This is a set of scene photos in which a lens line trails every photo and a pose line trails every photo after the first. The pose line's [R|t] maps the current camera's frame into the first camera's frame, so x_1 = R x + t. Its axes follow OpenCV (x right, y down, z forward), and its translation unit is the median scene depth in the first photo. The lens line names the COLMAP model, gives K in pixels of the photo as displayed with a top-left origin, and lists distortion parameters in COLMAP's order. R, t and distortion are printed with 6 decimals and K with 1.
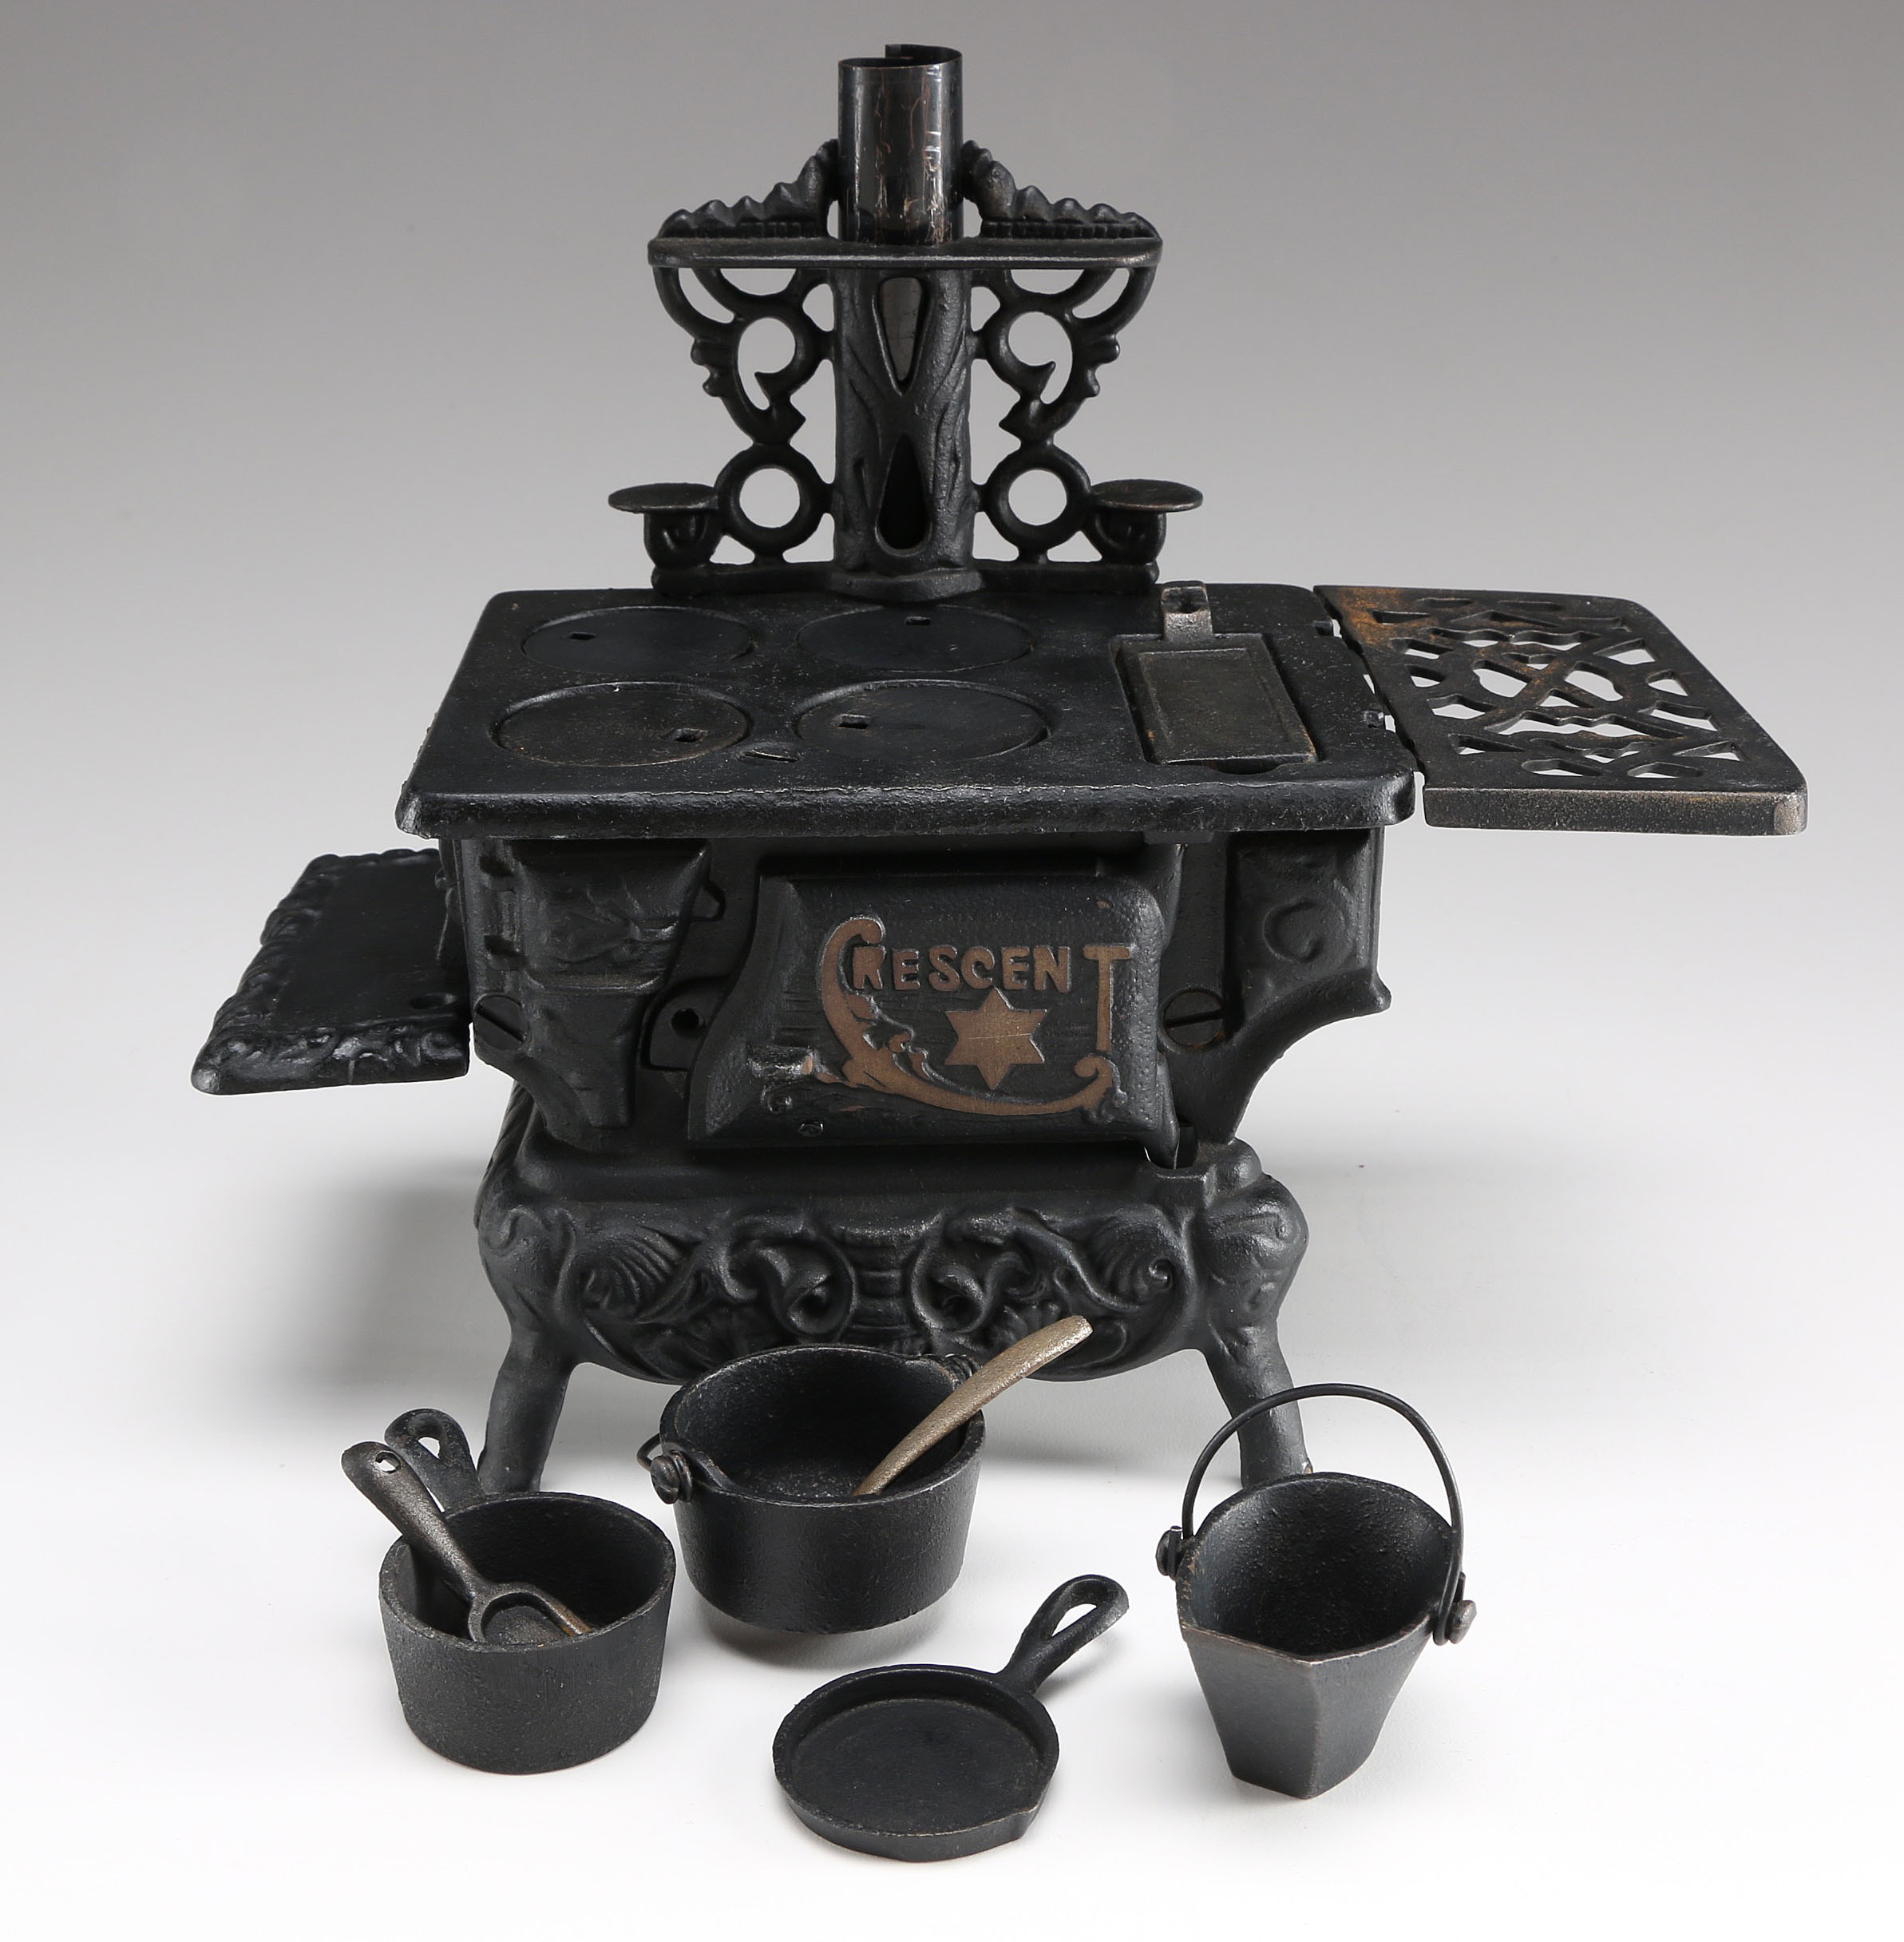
lens RADIAL K [[2900.7, 0, 910.0], [0, 2900.7, 973.8], [0, 0, 1]] dist [-0.141035, 0.045849]
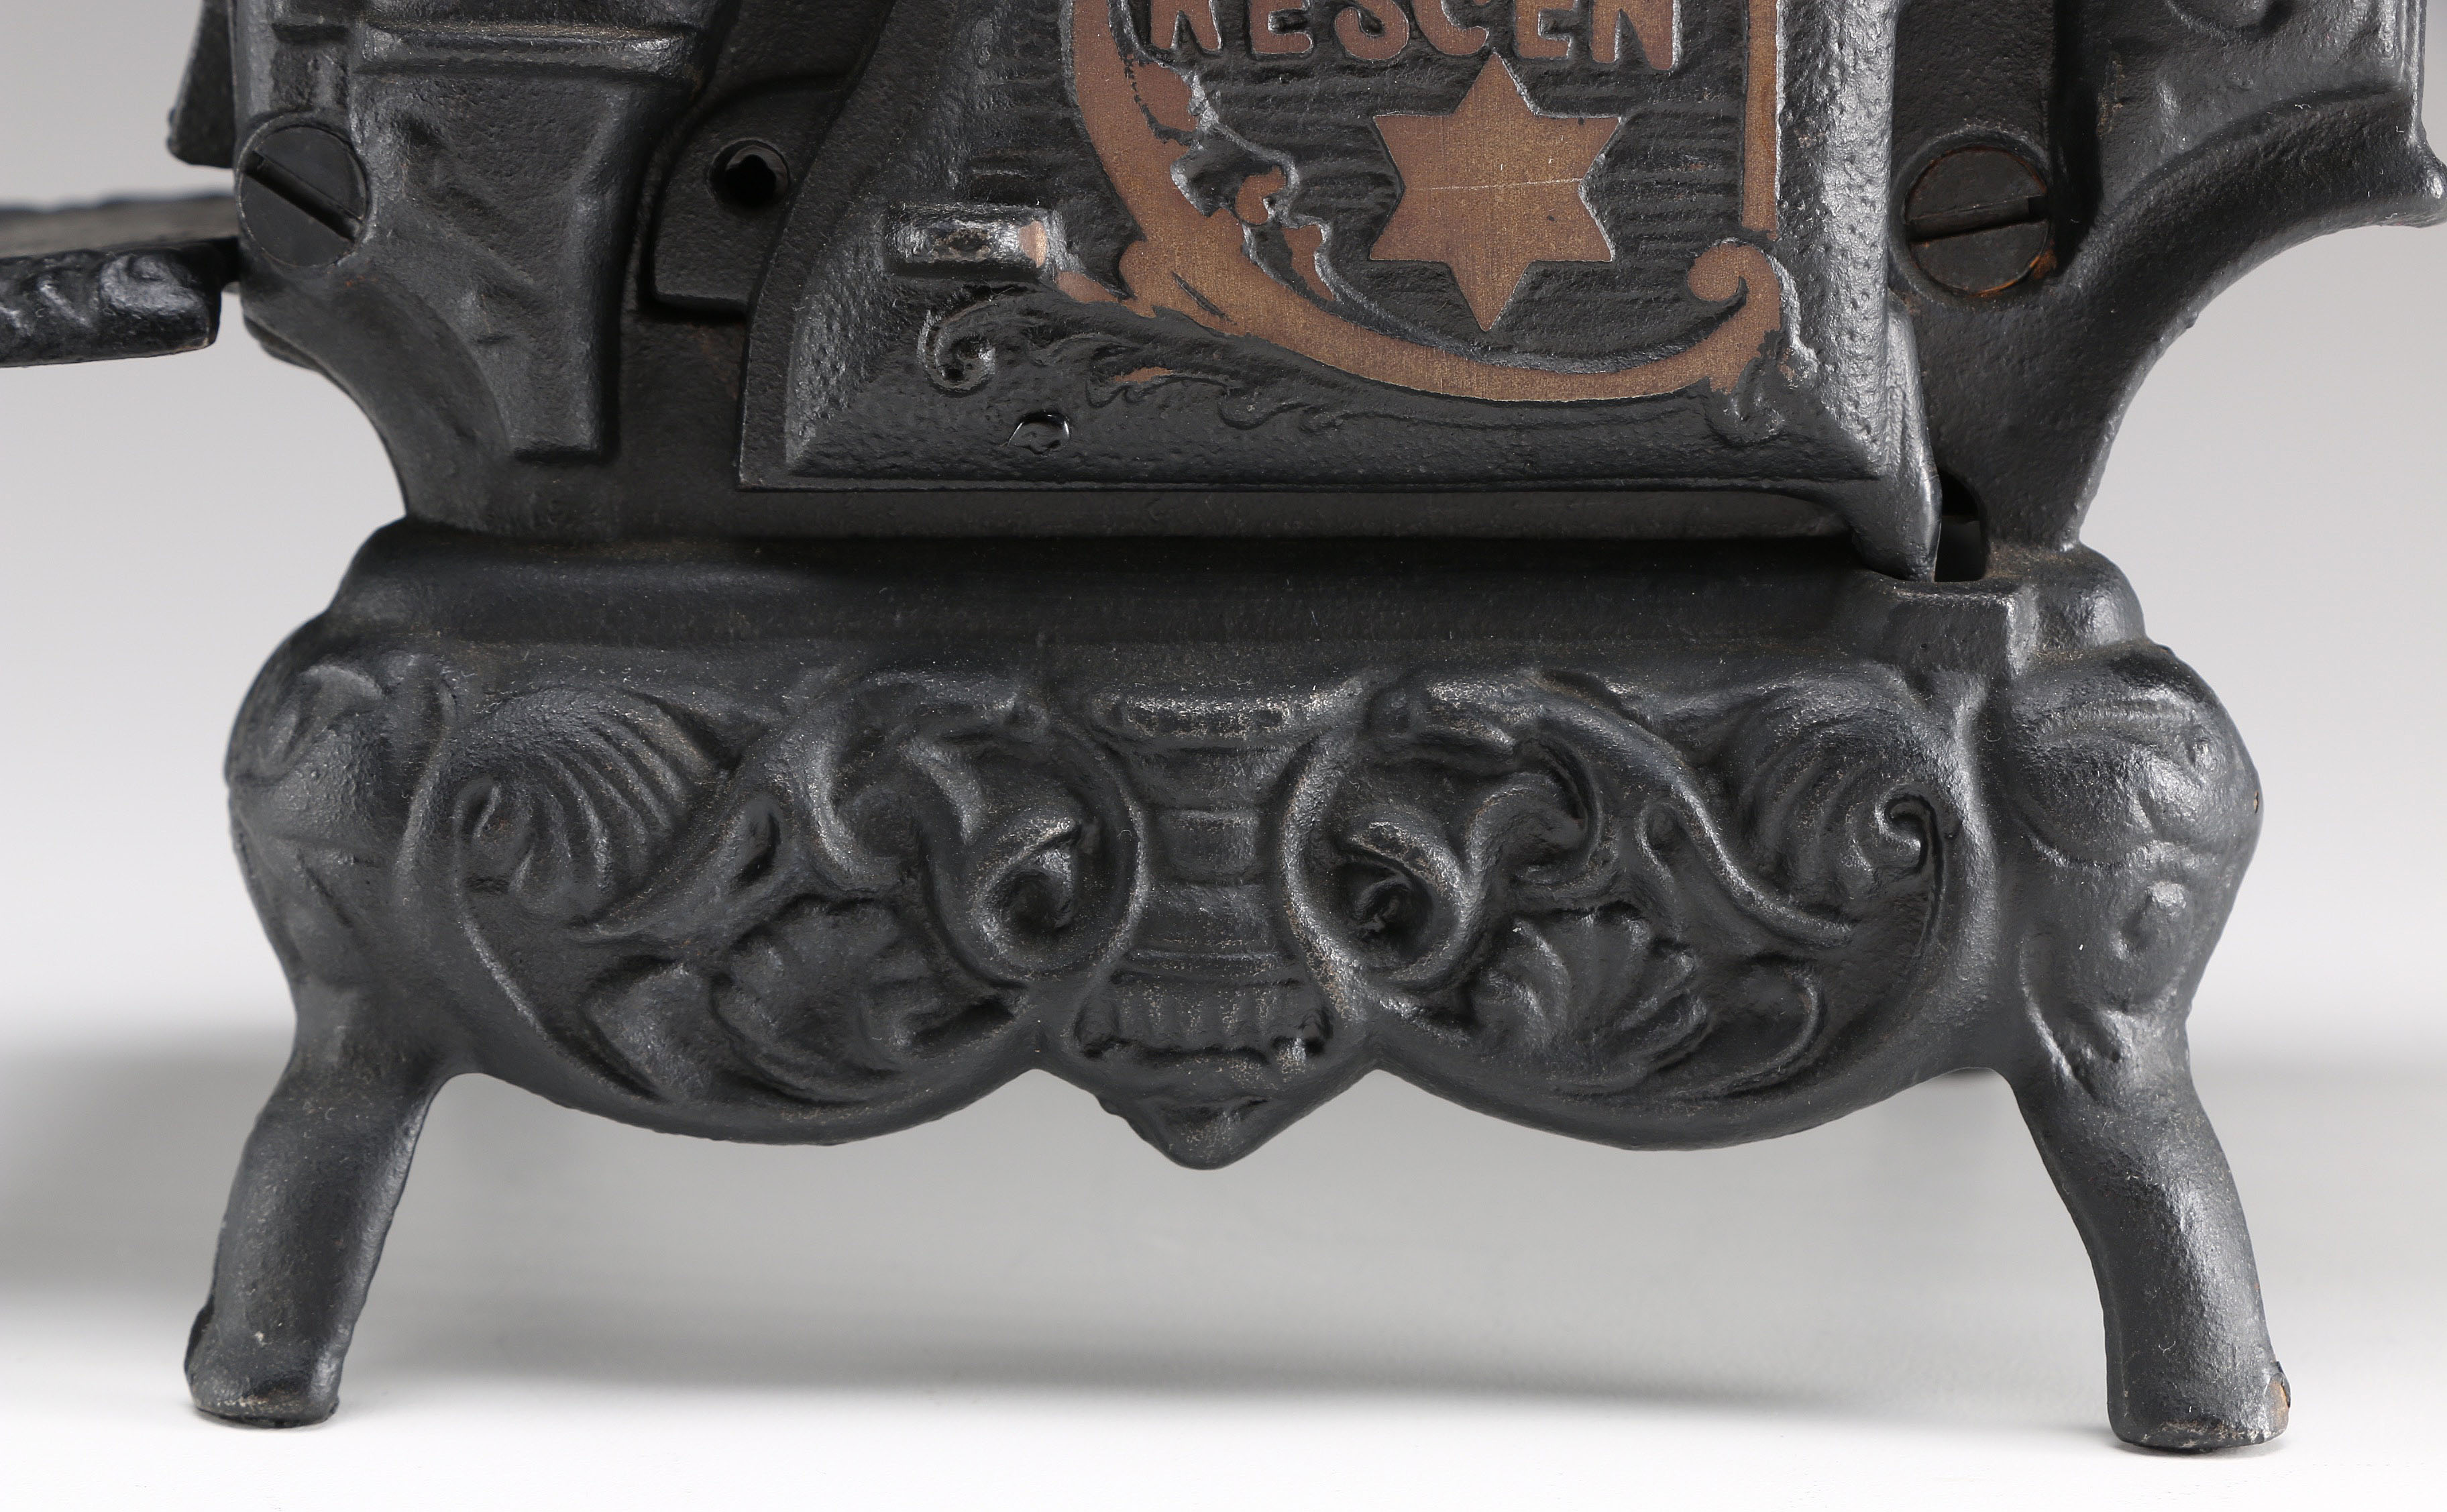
lens RADIAL K [[5187.6, 0, 1220.9], [0, 5187.6, 843.1], [0, 0, 1]] dist [-0.059309, 0.150419]
pose [[0.999734, 0.016402, -0.016241, 0.003458], [-0.019437, 0.977704, -0.209085, 0.255094], [0.012449, 0.209345, 0.977763, 0.291845]]
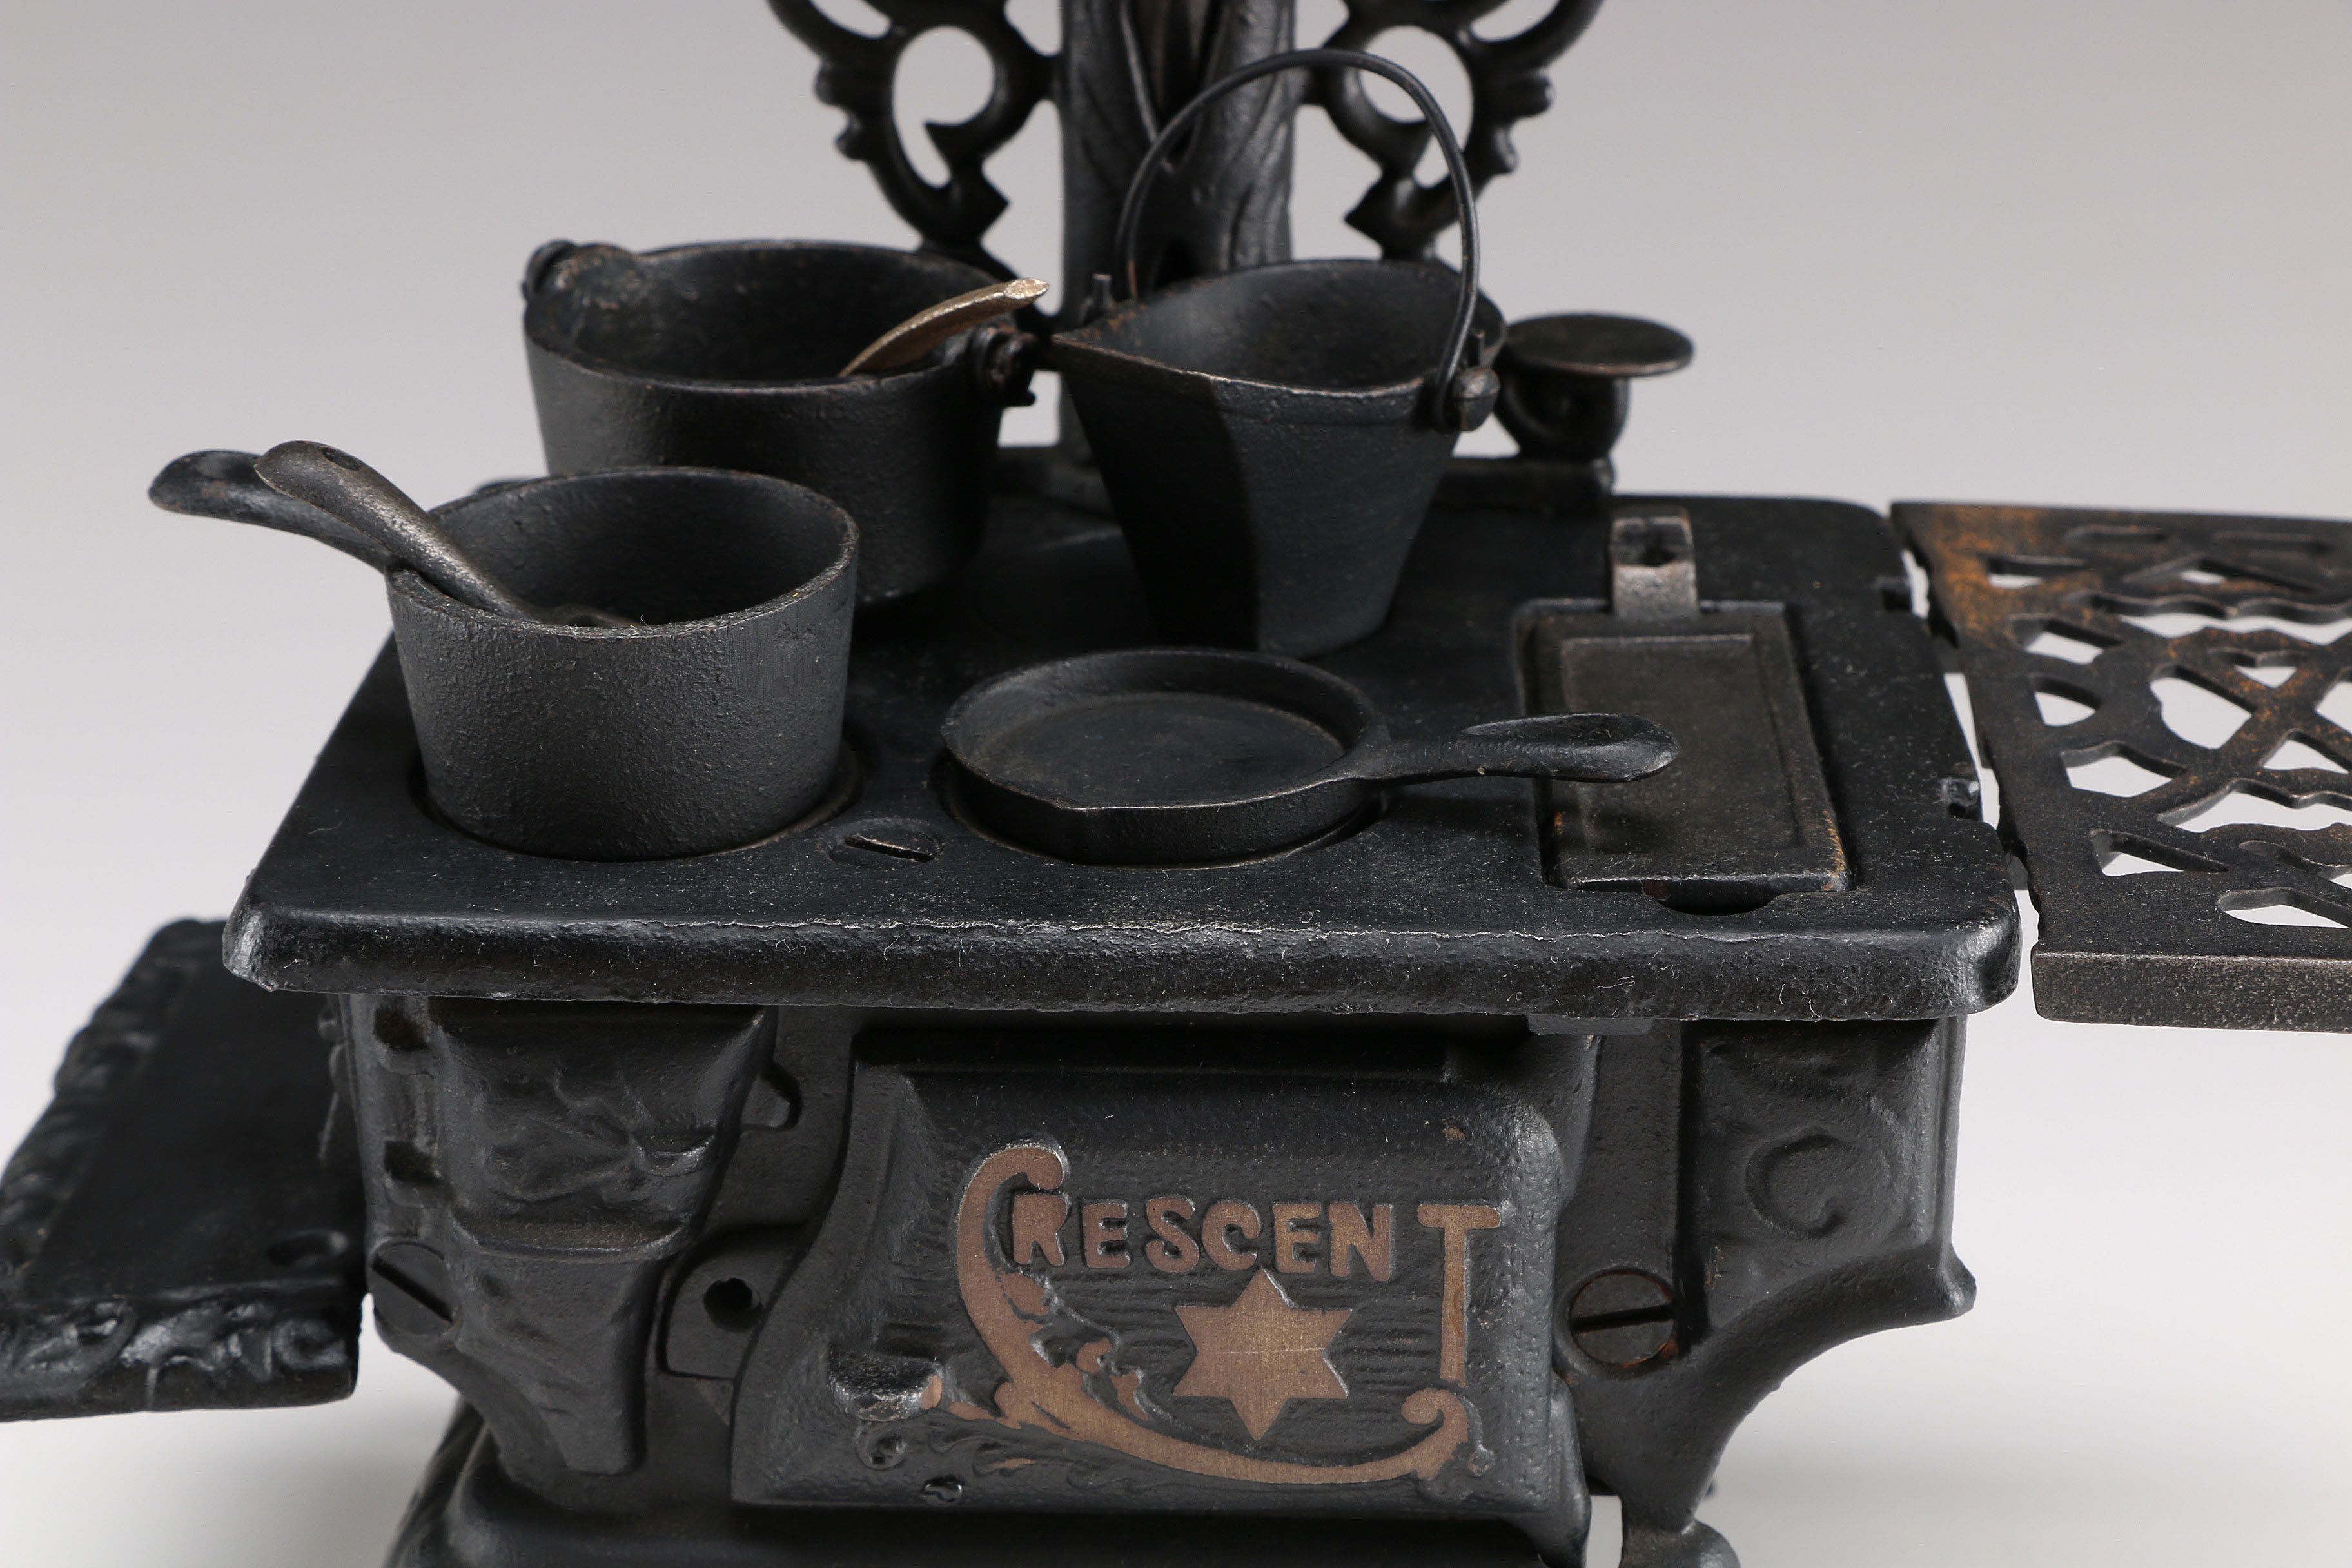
lens RADIAL K [[4468.5, 0, 1176.0], [0, 4468.5, 784.0], [0, 0, 1]] dist [0.012983, 0.109636]
pose [[0.998407, 0.026710, -0.049691, 0.050563], [-0.026754, 0.999642, -0.000206, -0.085717], [0.049668, 0.001535, 0.998765, 0.116645]]
